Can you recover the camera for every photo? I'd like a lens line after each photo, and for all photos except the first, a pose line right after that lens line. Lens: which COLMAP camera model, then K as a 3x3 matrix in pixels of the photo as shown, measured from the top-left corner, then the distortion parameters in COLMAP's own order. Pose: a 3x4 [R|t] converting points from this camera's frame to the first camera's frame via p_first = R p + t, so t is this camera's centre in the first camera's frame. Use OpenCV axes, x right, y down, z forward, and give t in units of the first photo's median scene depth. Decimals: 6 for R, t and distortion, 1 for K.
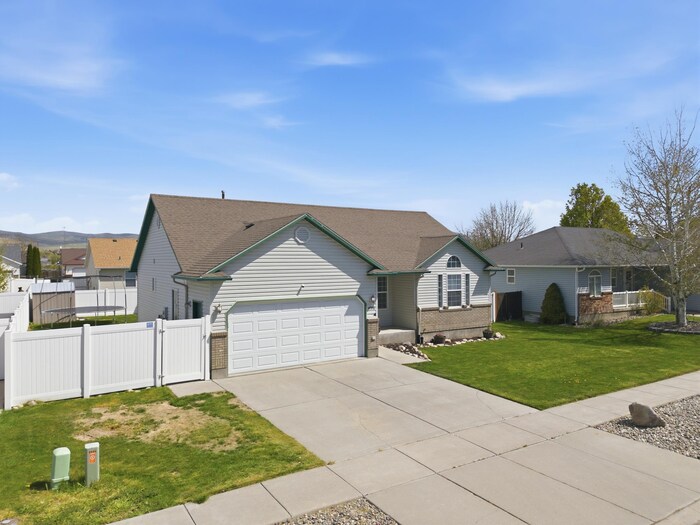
lens RADIAL K [[494.8, 0, 350.0], [0, 494.8, 262.5], [0, 0, 1]] dist [0.096832, -0.100556]
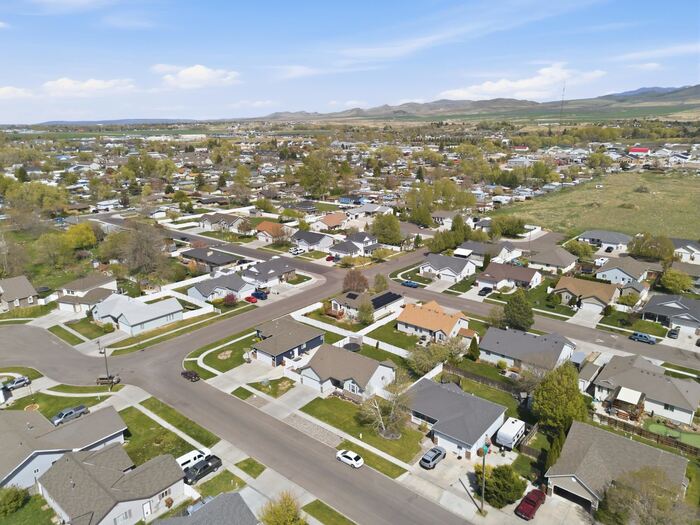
lens RADIAL K [[494.8, 0, 350.0], [0, 494.8, 262.5], [0, 0, 1]] dist [0.096832, -0.100556]
pose [[0.314332, 0.260068, -0.912995, 4.748509], [0.007007, 0.961081, 0.276178, -2.682941], [0.949287, -0.093209, 0.300276, -0.210690]]
